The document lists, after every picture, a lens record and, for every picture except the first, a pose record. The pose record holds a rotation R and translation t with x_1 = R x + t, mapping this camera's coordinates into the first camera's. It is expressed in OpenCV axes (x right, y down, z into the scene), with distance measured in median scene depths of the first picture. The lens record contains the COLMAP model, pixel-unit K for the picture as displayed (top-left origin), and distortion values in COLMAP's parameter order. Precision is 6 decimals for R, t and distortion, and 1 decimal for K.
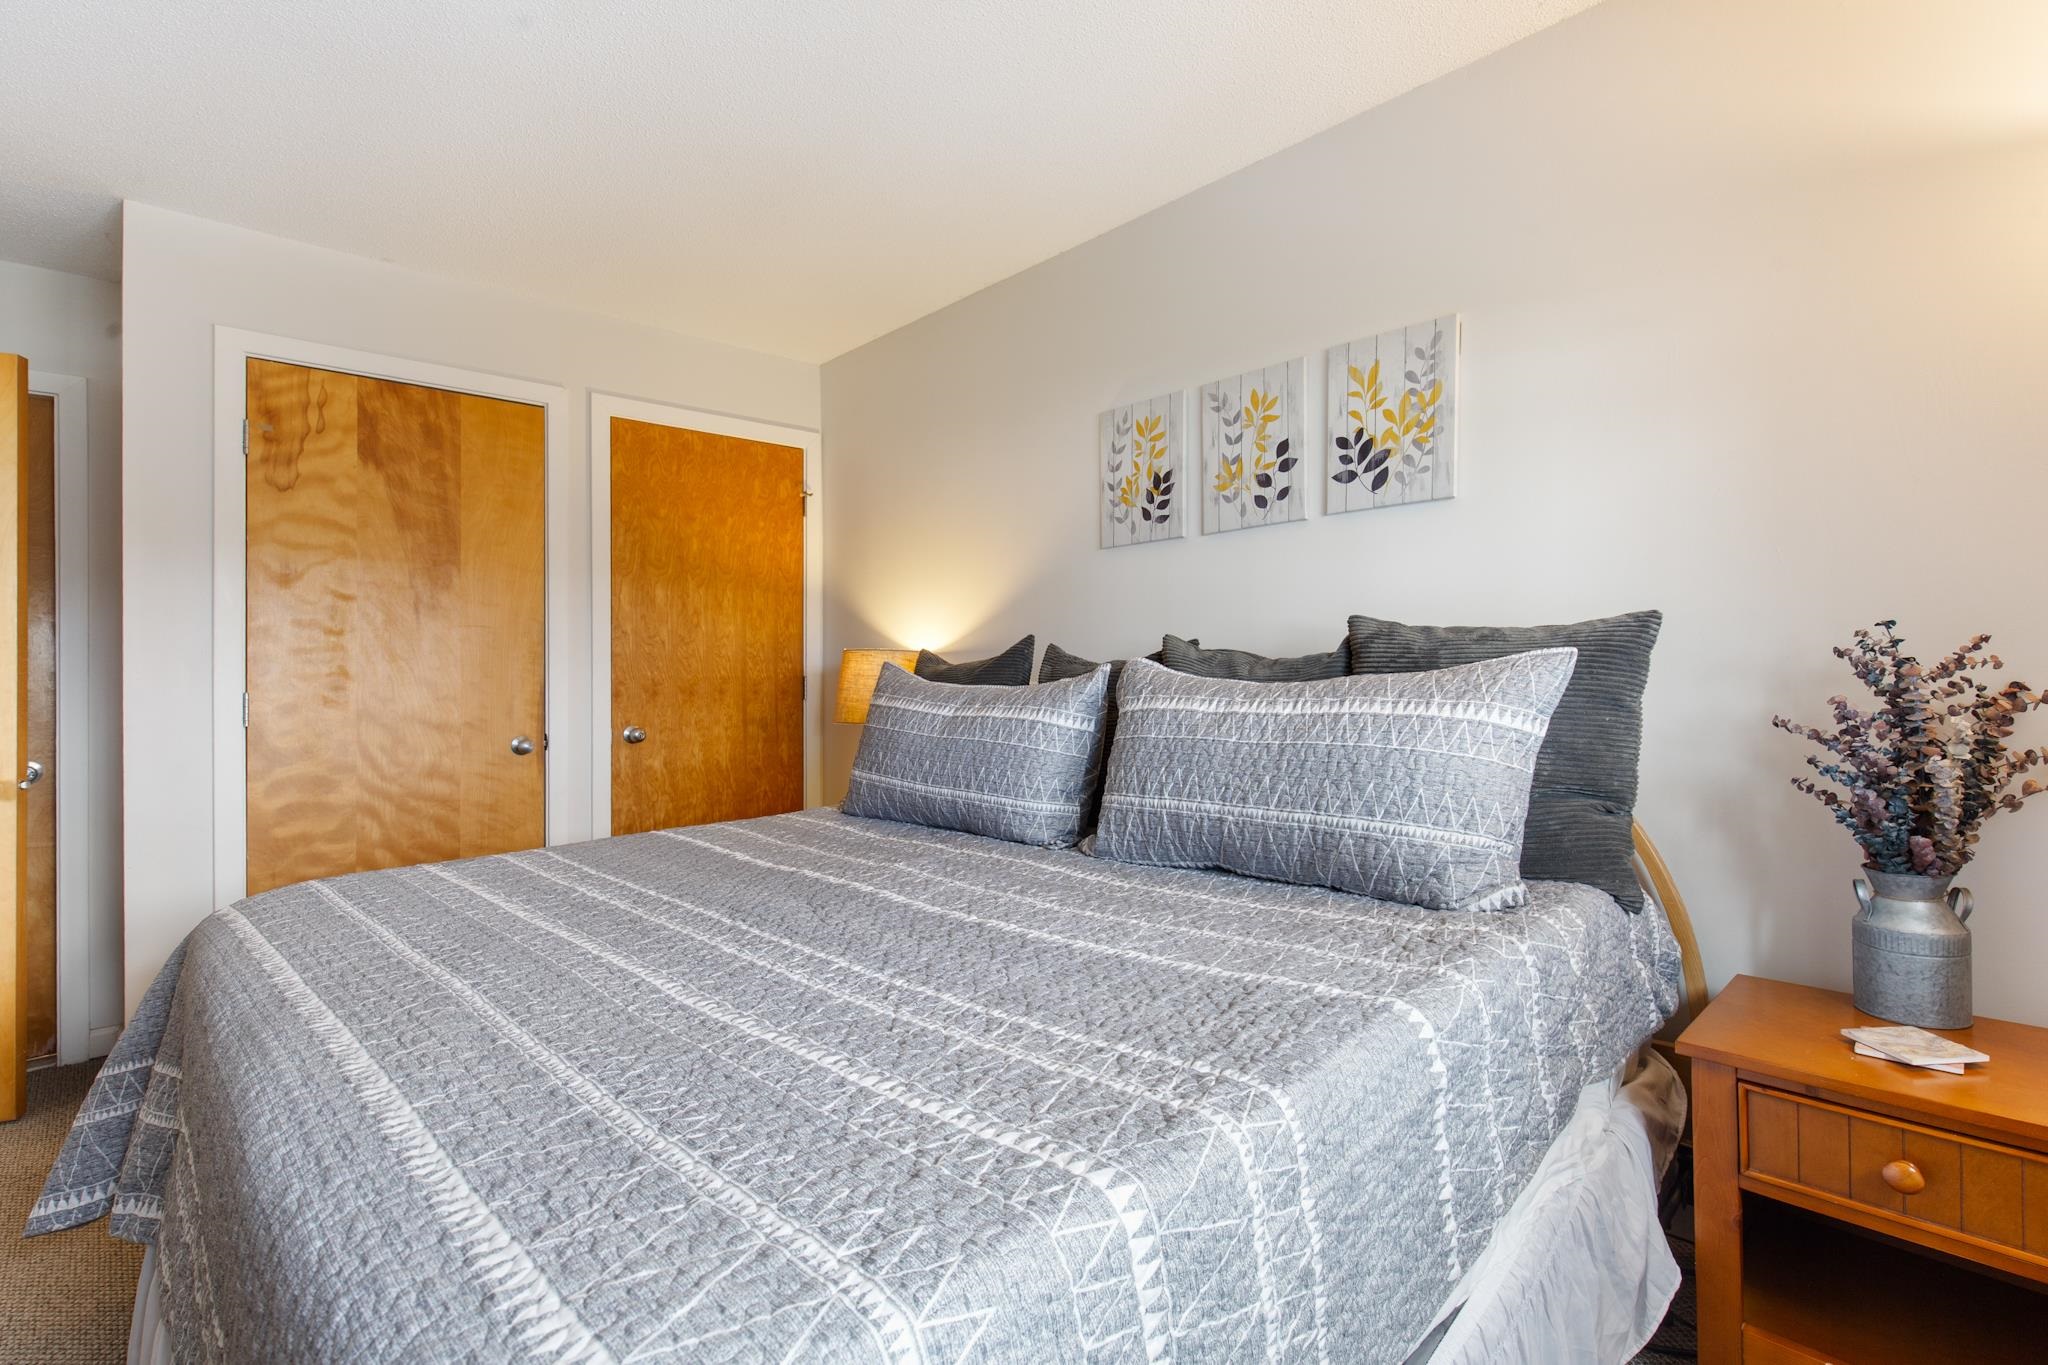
lens RADIAL K [[994.9, 0, 1032.5], [0, 994.9, 630.2], [0, 0, 1]] dist [-0.000572, -0.000336]
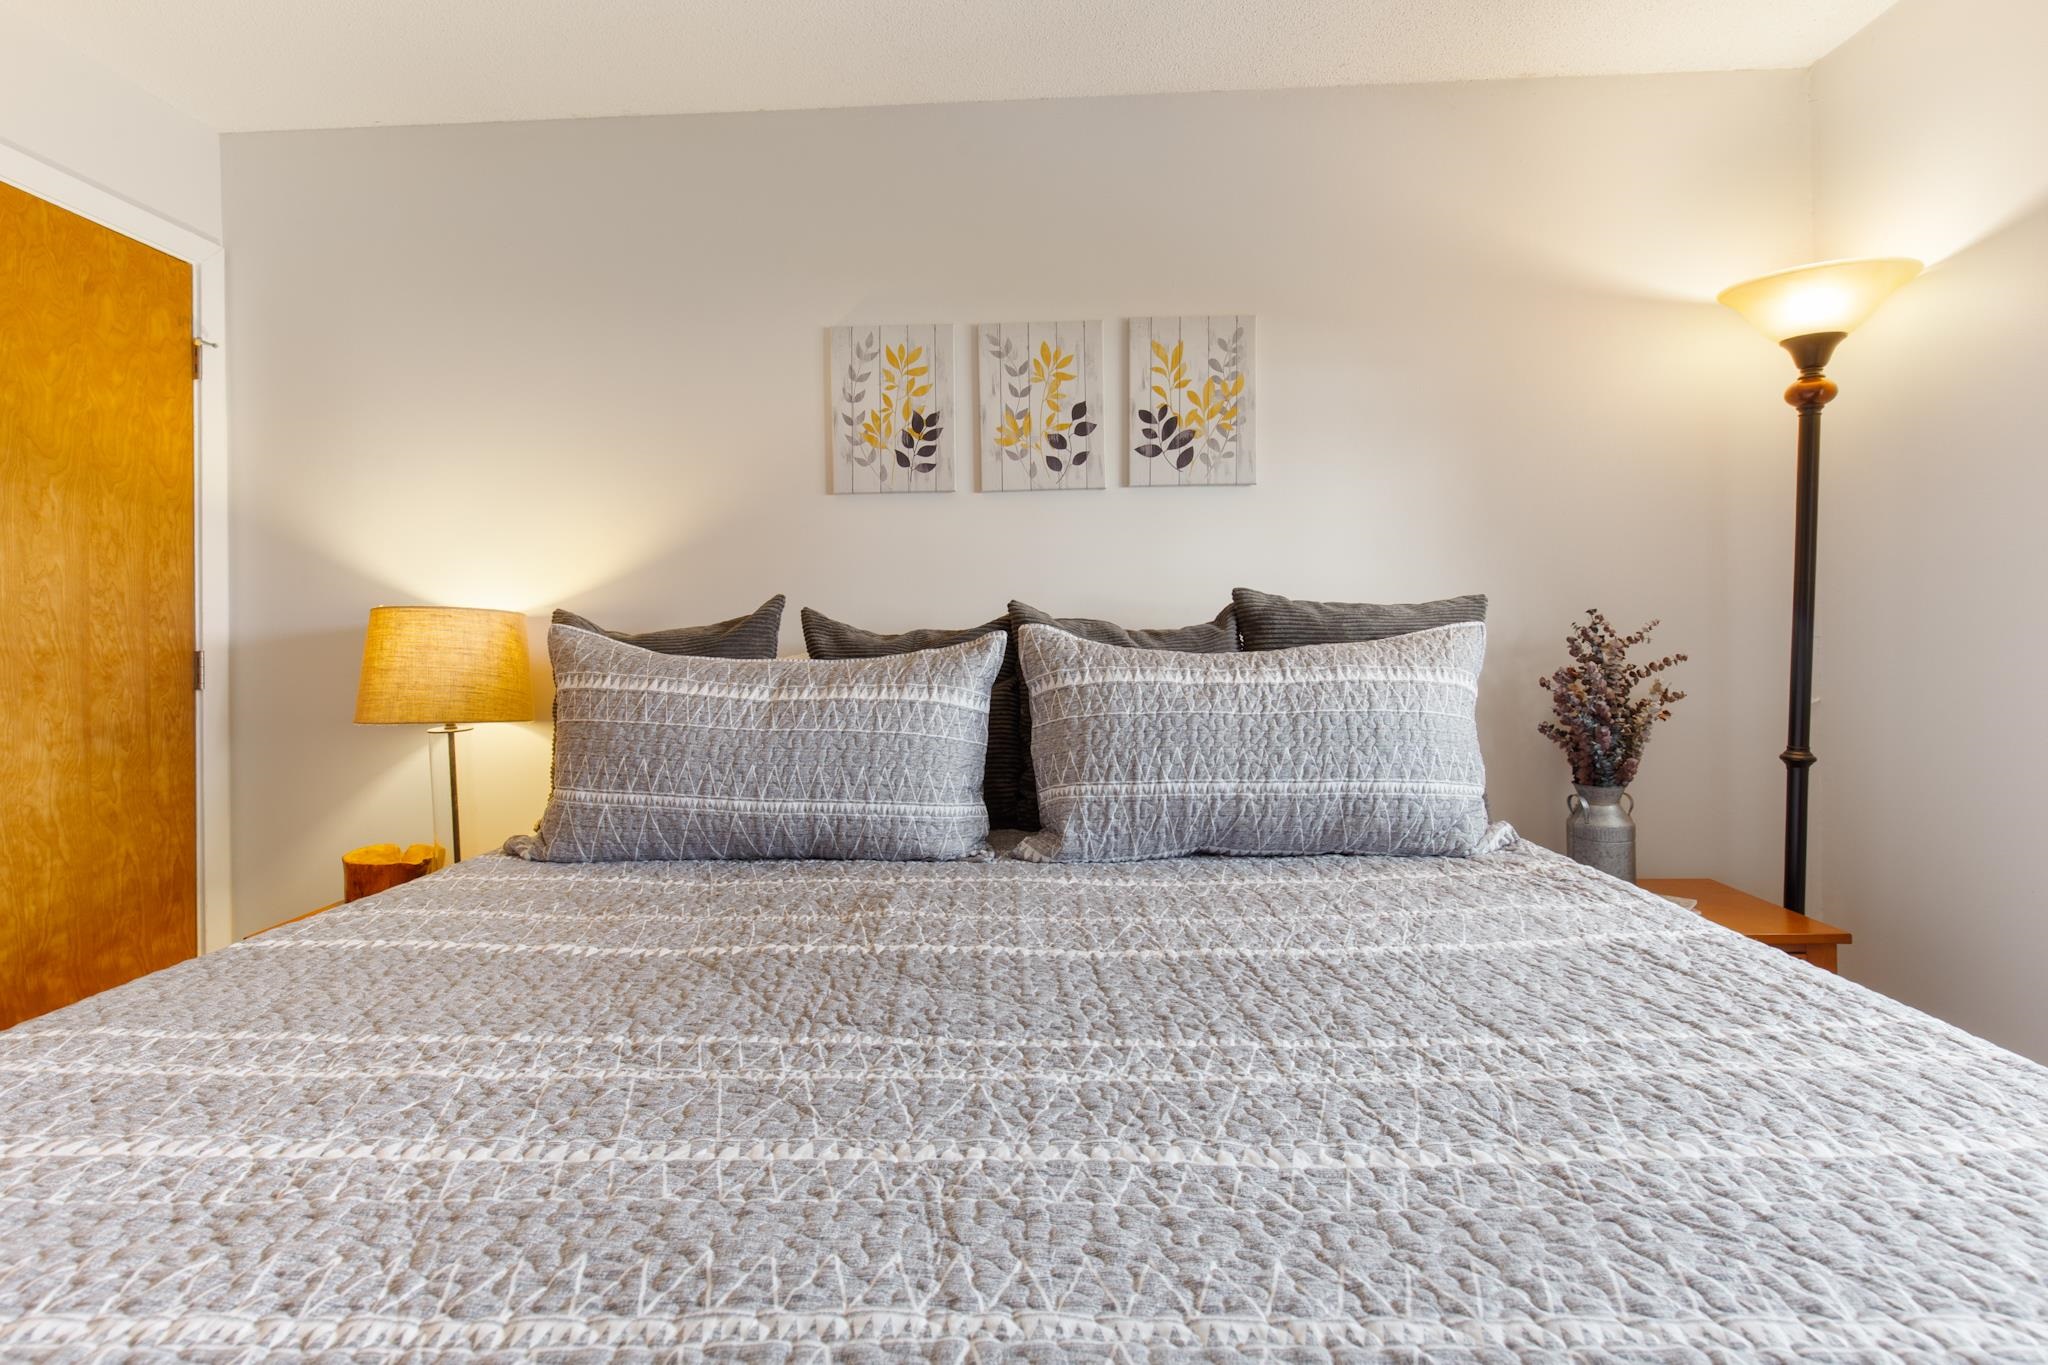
lens RADIAL K [[994.9, 0, 1032.5], [0, 994.9, 630.2], [0, 0, 1]] dist [-0.000572, -0.000336]
pose [[0.707677, 0.024887, 0.706098, -0.440593], [-0.030718, 0.999518, -0.004443, 0.031861], [-0.705868, -0.018546, 0.708101, 0.350454]]
